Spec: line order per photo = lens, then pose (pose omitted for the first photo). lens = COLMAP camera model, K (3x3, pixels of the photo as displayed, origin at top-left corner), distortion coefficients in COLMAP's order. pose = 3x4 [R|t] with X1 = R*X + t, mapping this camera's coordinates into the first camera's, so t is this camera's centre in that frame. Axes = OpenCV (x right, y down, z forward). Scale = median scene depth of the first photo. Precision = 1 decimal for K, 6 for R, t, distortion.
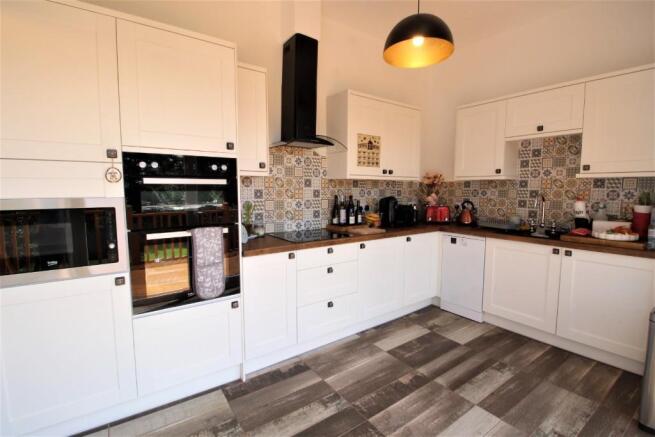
lens RADIAL K [[304.1, 0, 332.1], [0, 304.1, 217.7], [0, 0, 1]] dist [-0.010473, -0.002560]
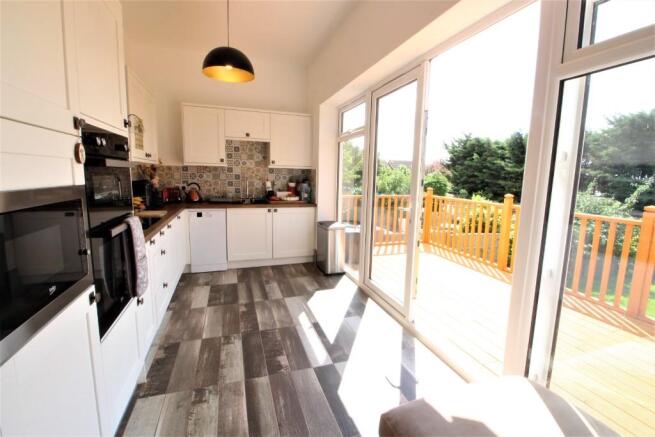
lens RADIAL K [[304.1, 0, 334.3], [0, 304.1, 220.2], [0, 0, 1]] dist [-0.010473, -0.002560]
pose [[0.284149, -0.136139, 0.949066, -0.784927], [0.070493, 0.990155, 0.120927, -0.017181], [-0.956185, 0.032541, 0.290948, 0.137110]]
